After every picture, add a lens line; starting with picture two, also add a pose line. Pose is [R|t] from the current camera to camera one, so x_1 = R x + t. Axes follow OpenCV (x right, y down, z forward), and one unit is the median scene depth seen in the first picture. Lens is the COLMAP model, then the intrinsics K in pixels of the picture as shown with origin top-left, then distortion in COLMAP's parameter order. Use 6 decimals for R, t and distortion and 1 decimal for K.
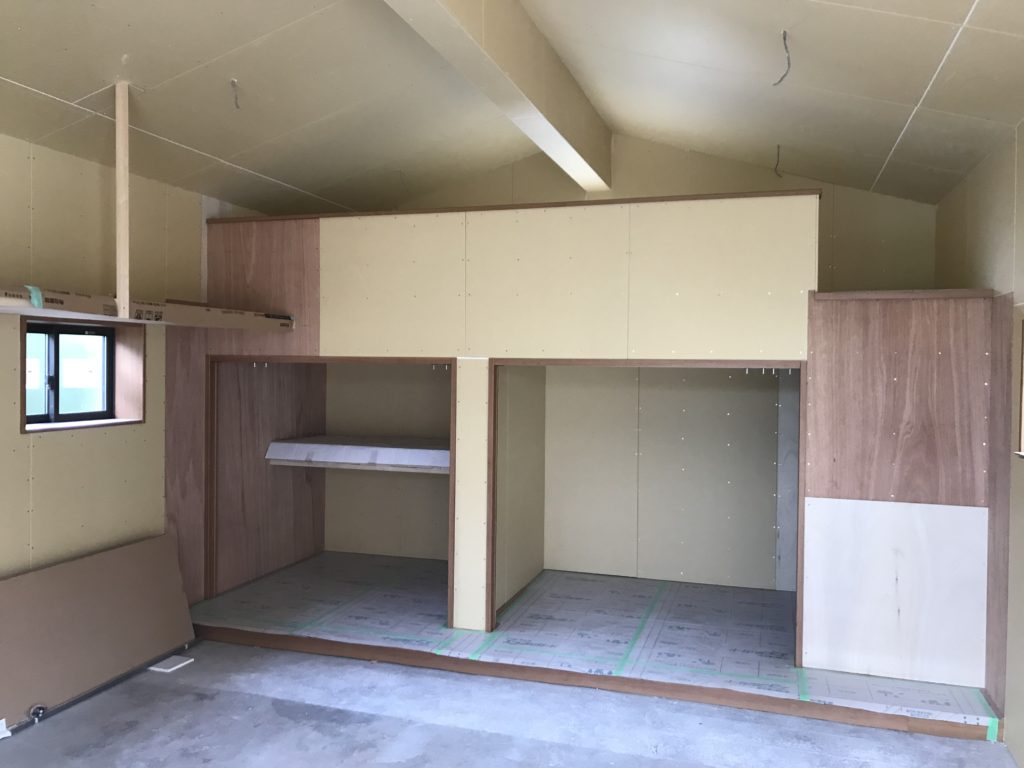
lens RADIAL K [[857.9, 0, 511.2], [0, 857.9, 387.2], [0, 0, 1]] dist [0.030770, -0.028032]
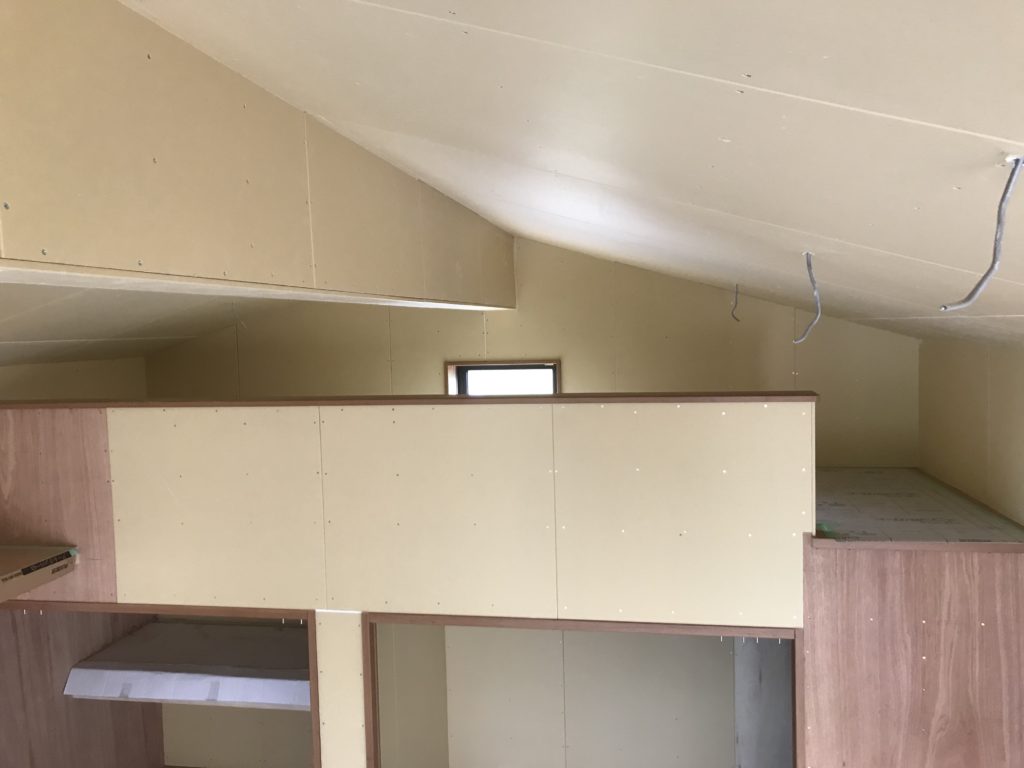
lens RADIAL K [[857.9, 0, 512.1], [0, 857.9, 390.0], [0, 0, 1]] dist [0.030770, -0.028032]
pose [[0.991392, -0.043831, 0.123376, 0.018960], [0.037845, 0.998009, 0.050453, -0.265962], [-0.125341, -0.045349, 0.991077, 0.308012]]
